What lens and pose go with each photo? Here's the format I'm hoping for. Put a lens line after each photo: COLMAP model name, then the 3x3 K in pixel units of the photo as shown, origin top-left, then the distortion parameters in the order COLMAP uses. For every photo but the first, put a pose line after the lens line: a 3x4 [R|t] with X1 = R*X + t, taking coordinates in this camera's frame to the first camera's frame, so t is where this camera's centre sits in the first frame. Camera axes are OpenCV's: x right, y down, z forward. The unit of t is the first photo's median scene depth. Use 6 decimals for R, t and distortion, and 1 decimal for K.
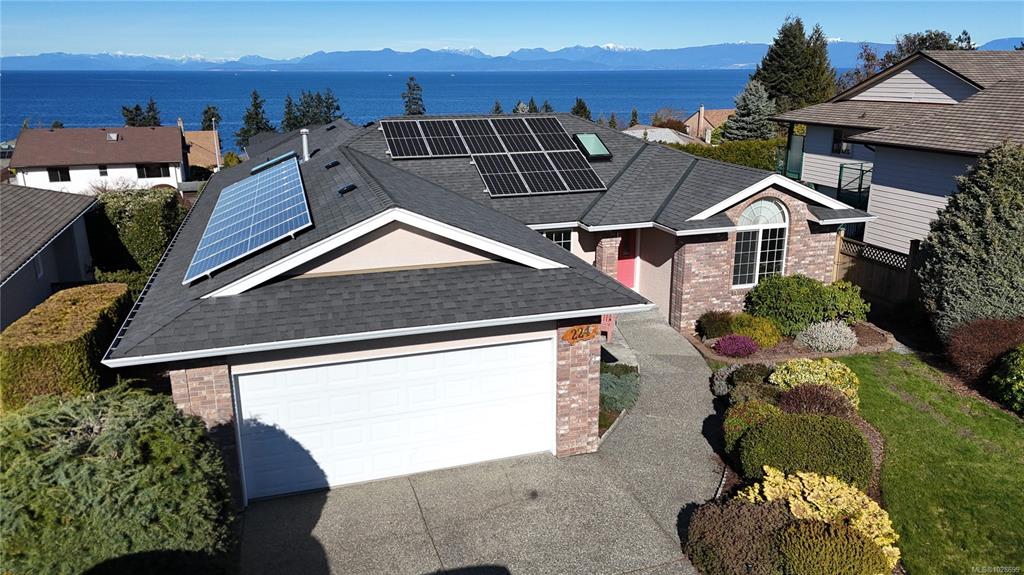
lens RADIAL K [[764.7, 0, 512.0], [0, 764.7, 287.5], [0, 0, 1]] dist [0.045404, -0.005281]
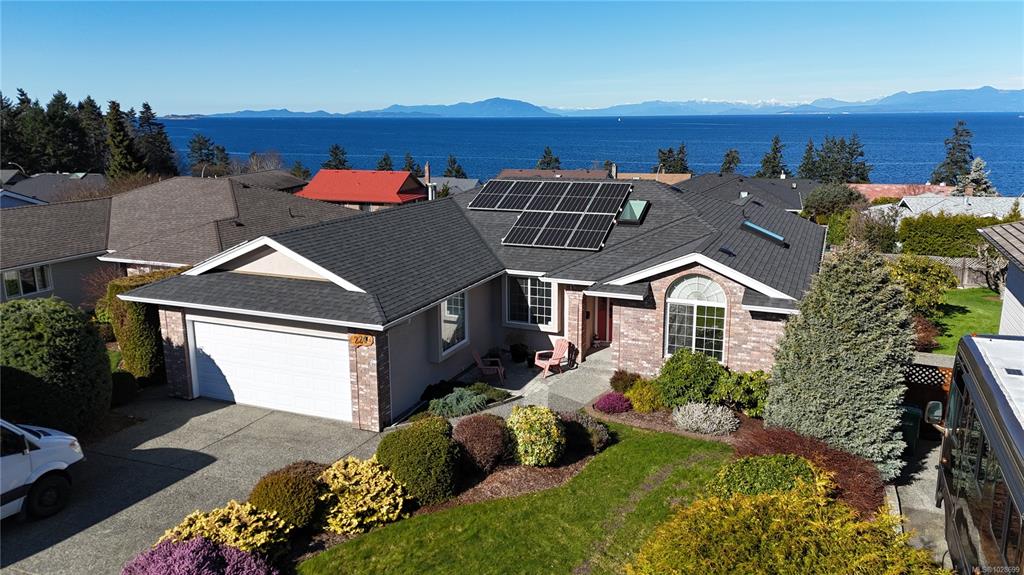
lens RADIAL K [[764.7, 0, 512.0], [0, 764.7, 287.5], [0, 0, 1]] dist [0.045404, -0.005281]
pose [[0.756462, 0.144979, -0.637766, 0.800888], [-0.177018, 0.984112, 0.013747, -0.070367], [0.629626, 0.102497, 0.770107, 0.055871]]
